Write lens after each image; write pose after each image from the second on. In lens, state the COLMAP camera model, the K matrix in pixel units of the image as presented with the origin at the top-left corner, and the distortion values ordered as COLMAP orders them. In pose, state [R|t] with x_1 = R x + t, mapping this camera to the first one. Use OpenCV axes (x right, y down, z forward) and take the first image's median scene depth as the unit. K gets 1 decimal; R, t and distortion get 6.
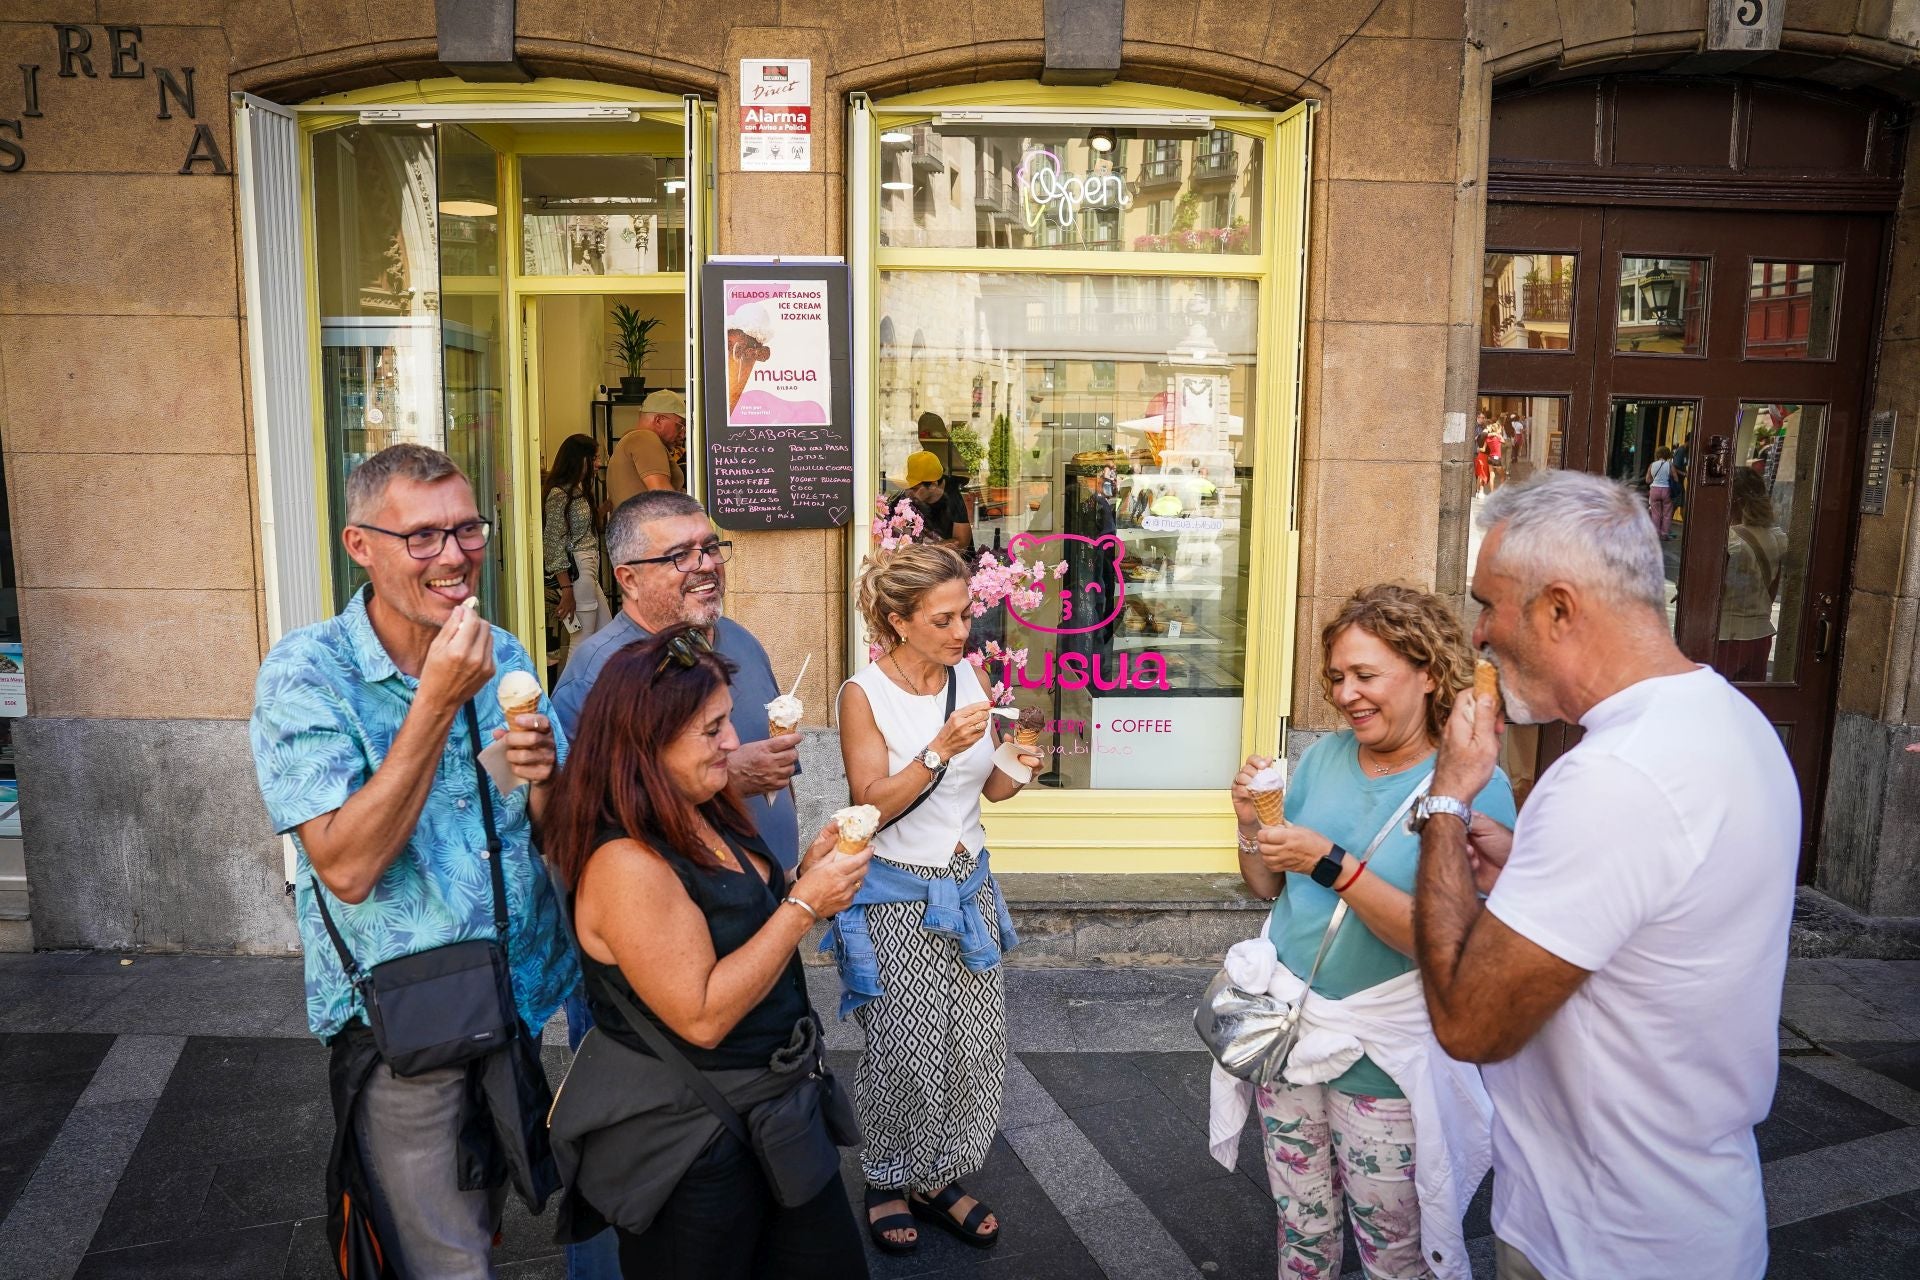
lens RADIAL K [[1315.4, 0, 956.6], [0, 1315.4, 637.0], [0, 0, 1]] dist [-0.115425, 0.084710]
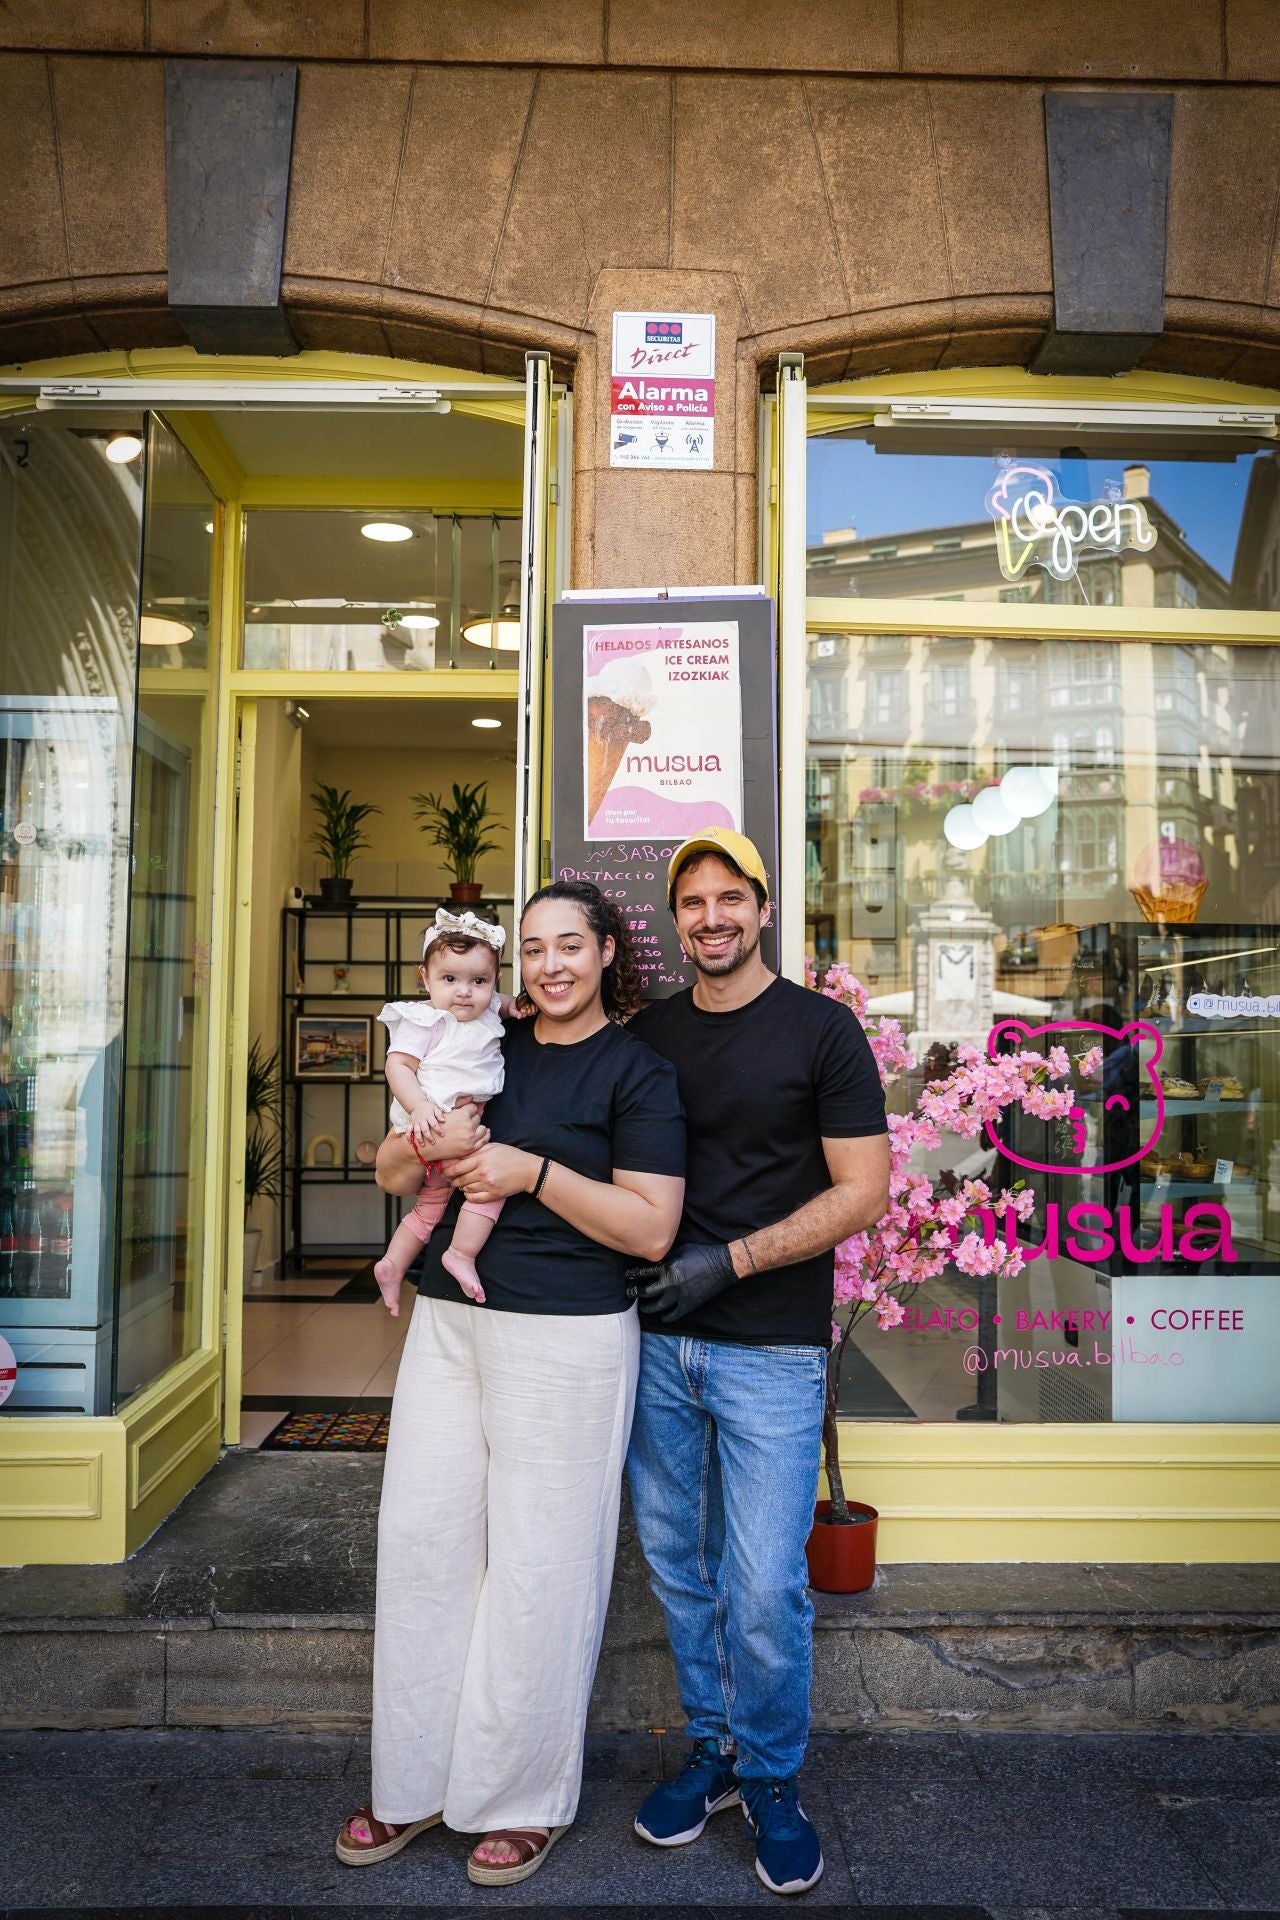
lens RADIAL K [[1512.1, 0, 640.0], [0, 1512.1, 960.0], [0, 0, 1]] dist [-0.100664, 0.131591]
pose [[0.999941, 0.003168, 0.010428, -0.156990], [-0.000983, 0.979135, -0.203208, 0.049194], [-0.010854, 0.203186, 0.979080, 0.285268]]
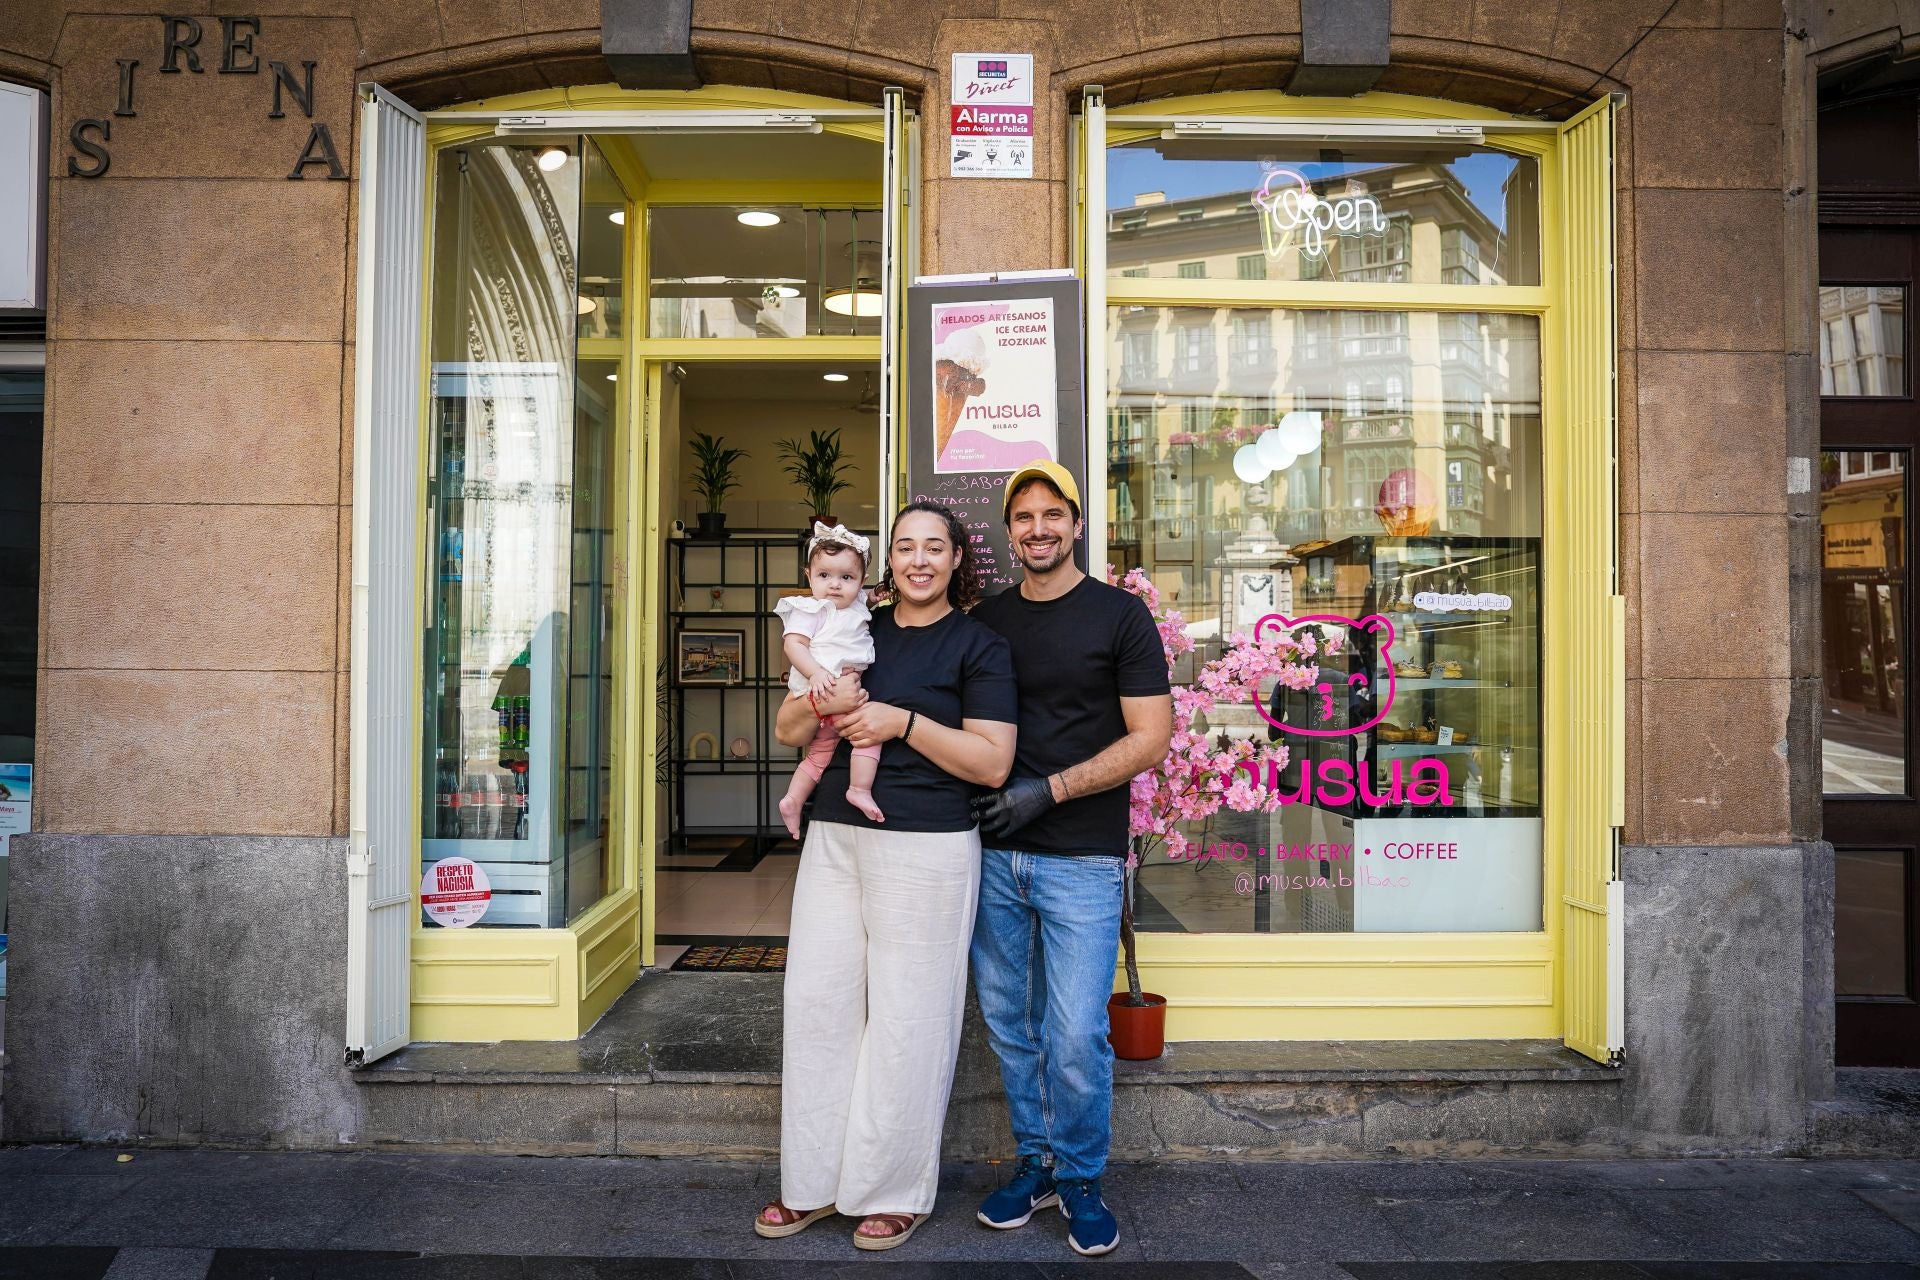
lens RADIAL K [[1406.9, 0, 938.9], [0, 1406.9, 635.5], [0, 0, 1]] dist [-0.116660, 0.120211]
pose [[0.999935, -0.003453, -0.010839, -0.164080], [0.001499, 0.984508, -0.175335, 0.096999], [0.011277, 0.175307, 0.984449, 0.148918]]
